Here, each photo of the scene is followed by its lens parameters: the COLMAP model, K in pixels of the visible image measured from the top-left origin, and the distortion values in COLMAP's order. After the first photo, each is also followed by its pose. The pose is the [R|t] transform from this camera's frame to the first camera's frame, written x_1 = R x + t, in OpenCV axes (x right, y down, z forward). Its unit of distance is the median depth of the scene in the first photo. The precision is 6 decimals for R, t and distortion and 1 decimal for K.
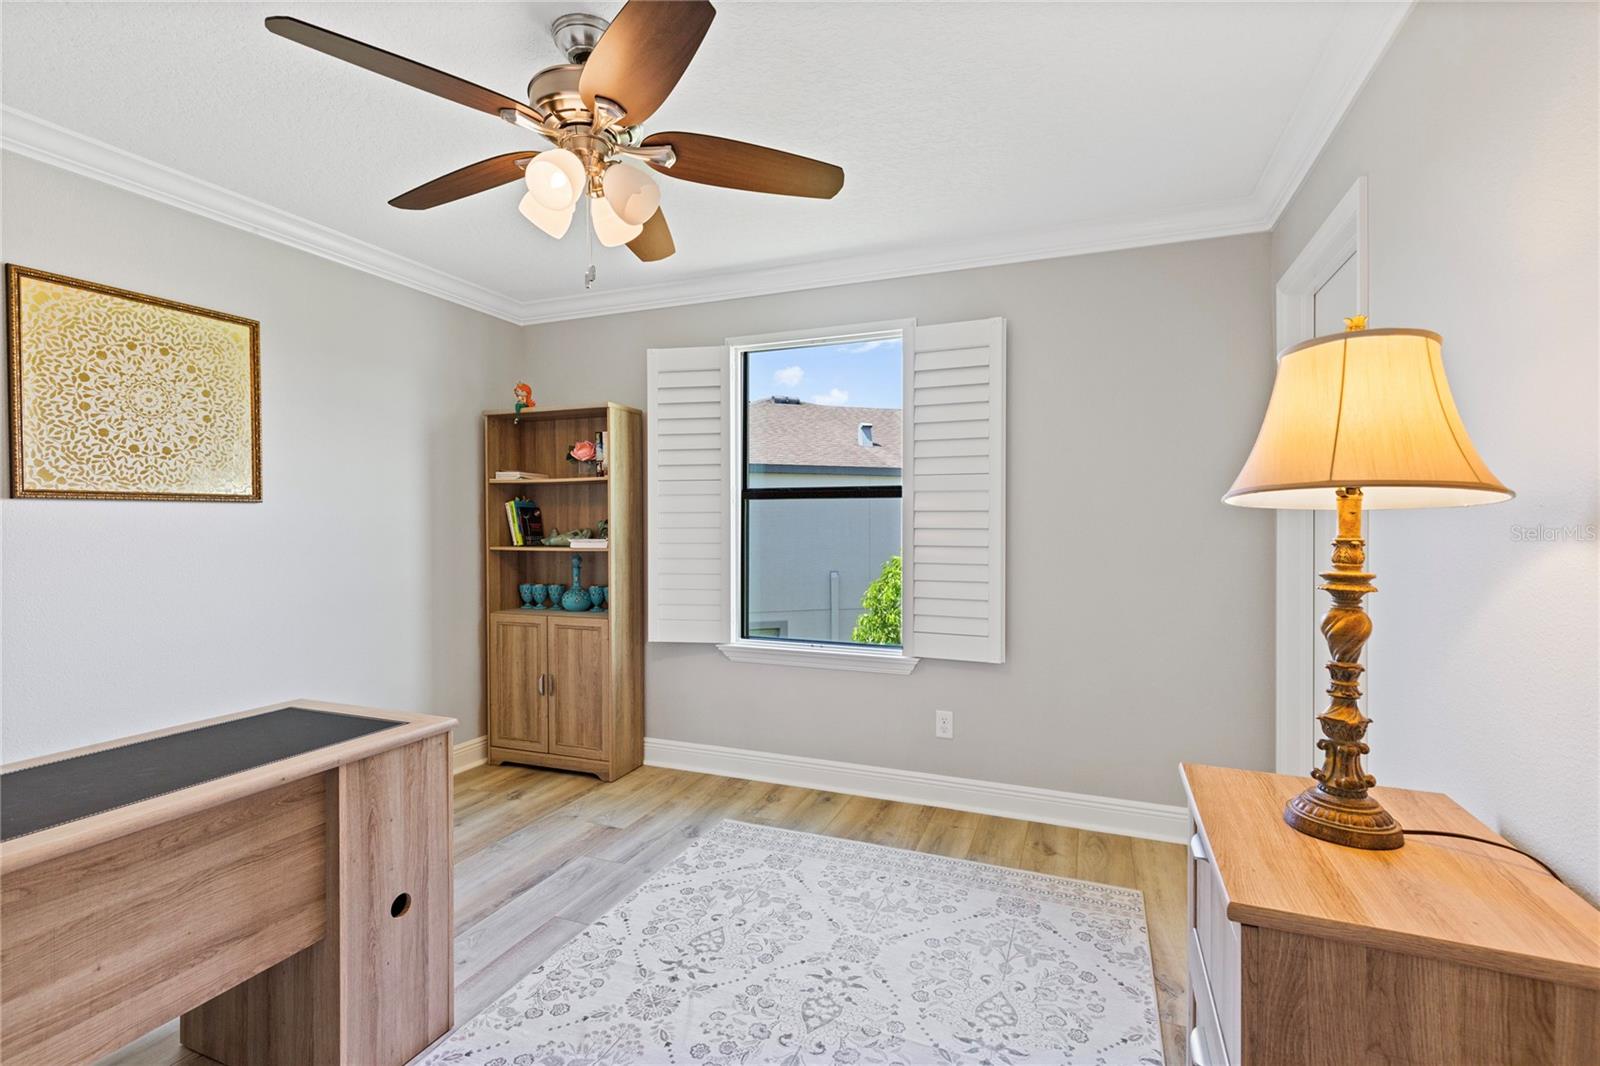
lens RADIAL K [[731.6, 0, 795.9], [0, 731.6, 528.2], [0, 0, 1]] dist [0.003761, 0.001617]
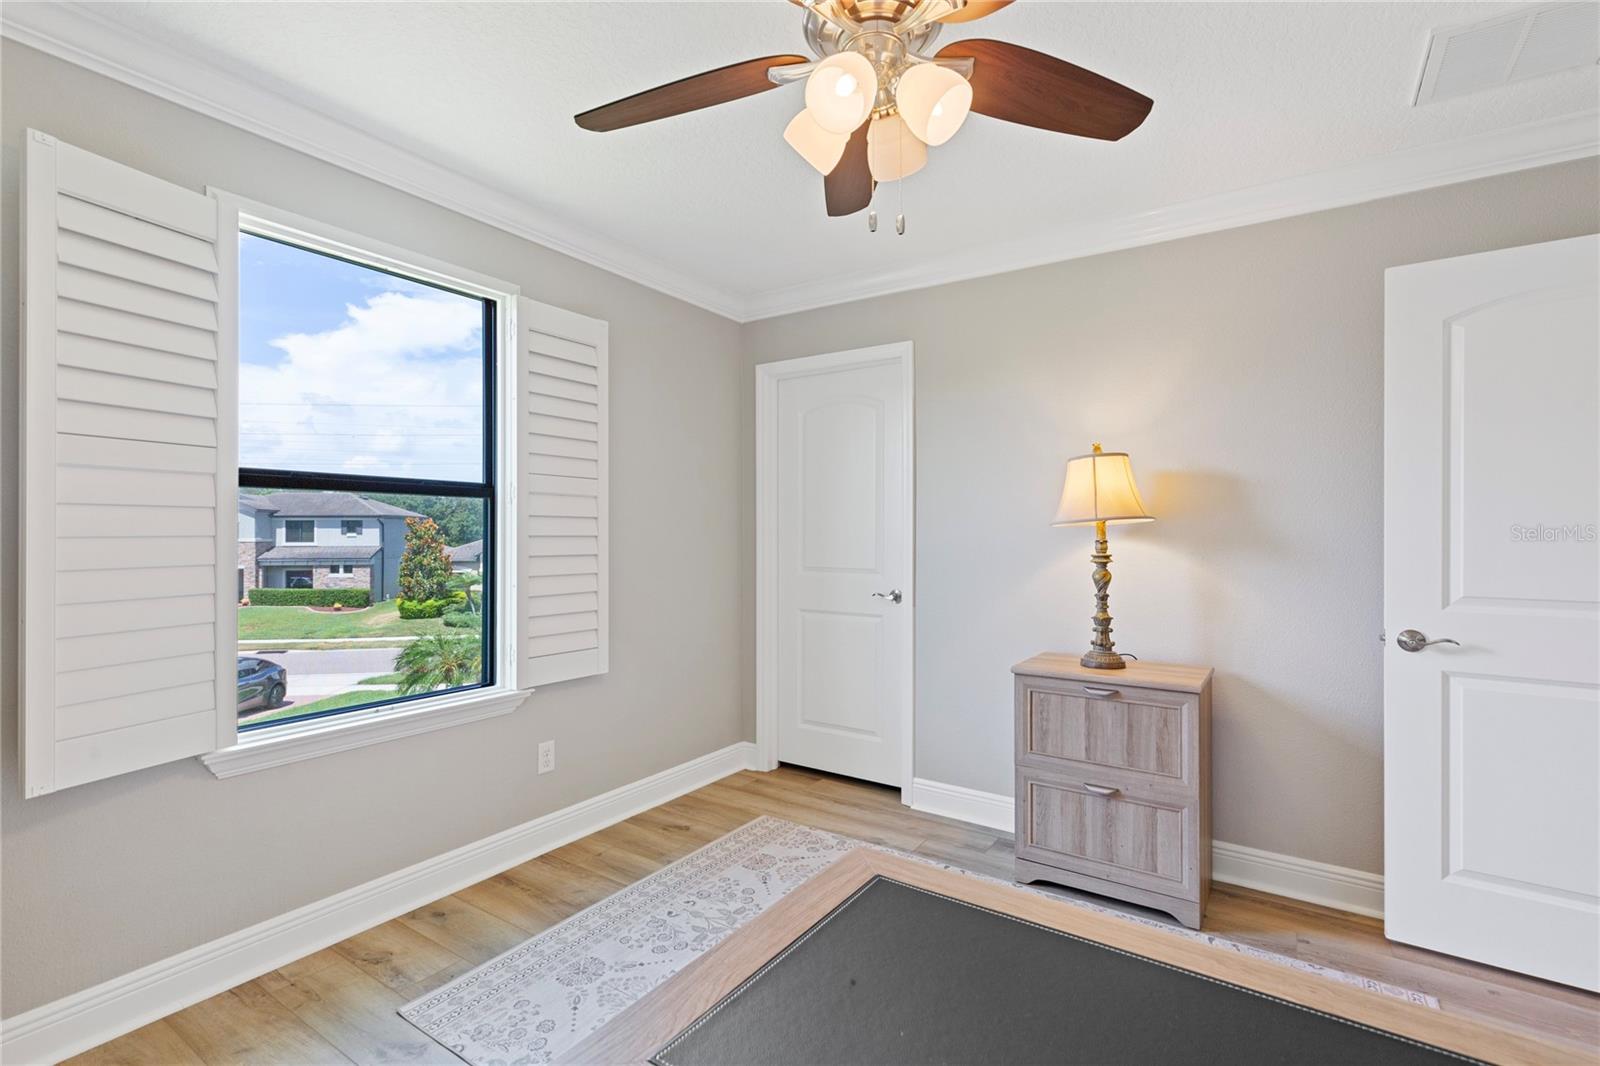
lens RADIAL K [[731.6, 0, 797.8], [0, 731.6, 533.9], [0, 0, 1]] dist [0.003761, 0.001617]
pose [[0.205876, -0.002258, 0.978575, -0.746282], [0.002681, 0.999995, 0.001743, -0.004460], [-0.978574, 0.002264, 0.205881, 0.641574]]
